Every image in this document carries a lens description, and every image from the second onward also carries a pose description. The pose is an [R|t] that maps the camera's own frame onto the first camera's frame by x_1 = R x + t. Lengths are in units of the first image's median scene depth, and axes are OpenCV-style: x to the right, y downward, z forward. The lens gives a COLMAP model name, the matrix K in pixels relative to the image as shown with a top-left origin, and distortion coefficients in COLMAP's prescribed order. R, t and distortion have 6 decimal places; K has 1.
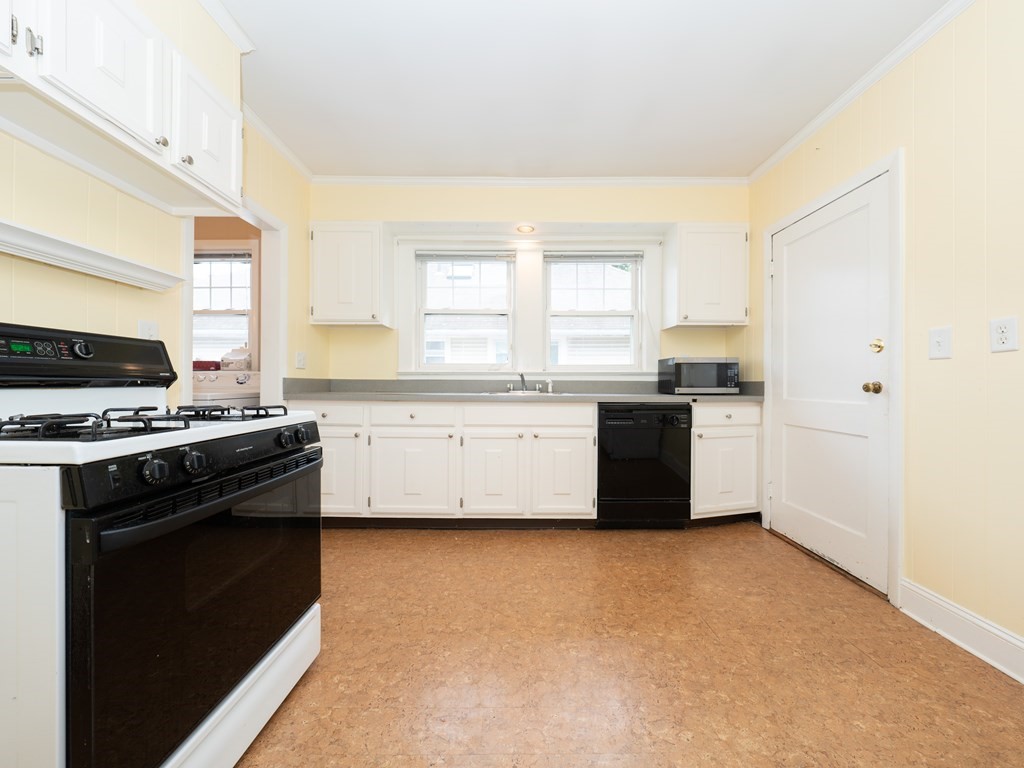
lens RADIAL K [[385.1, 0, 513.2], [0, 385.1, 383.3], [0, 0, 1]] dist [0.000417, 0.000241]
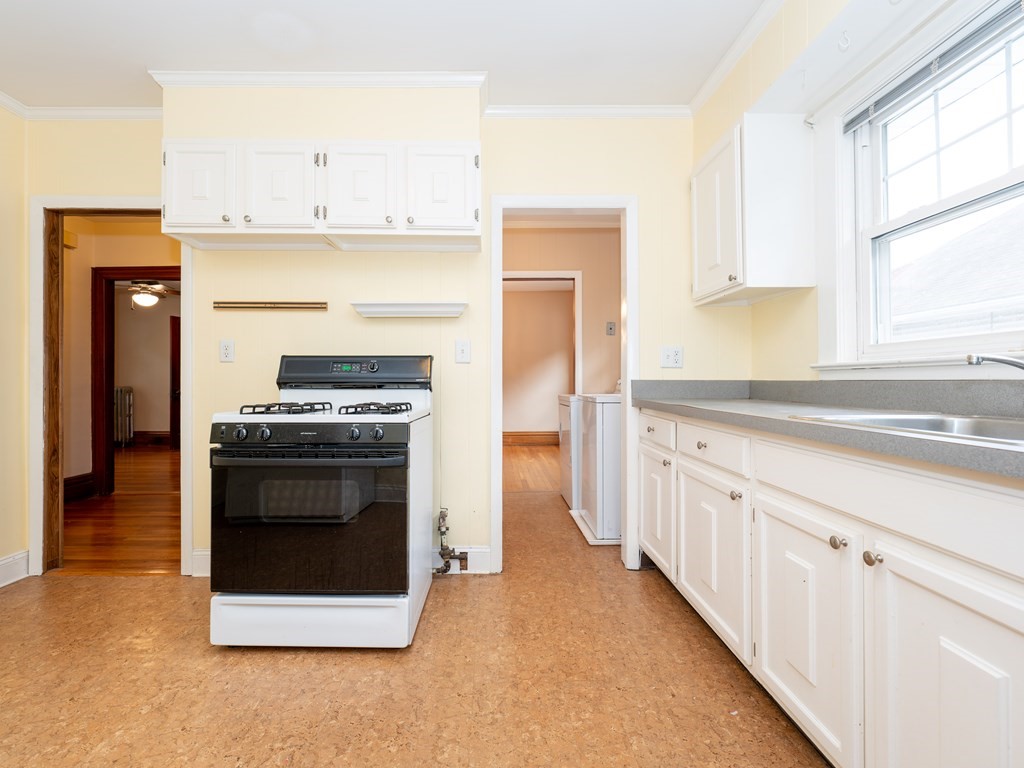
lens RADIAL K [[494.1, 0, 510.3], [0, 494.1, 381.6], [0, 0, 1]] dist [0.000271, -0.000164]
pose [[0.003413, -0.005286, -0.999980, 0.669939], [-0.000676, 0.999986, -0.005289, -0.007056], [0.999994, 0.000694, 0.003409, 1.031411]]
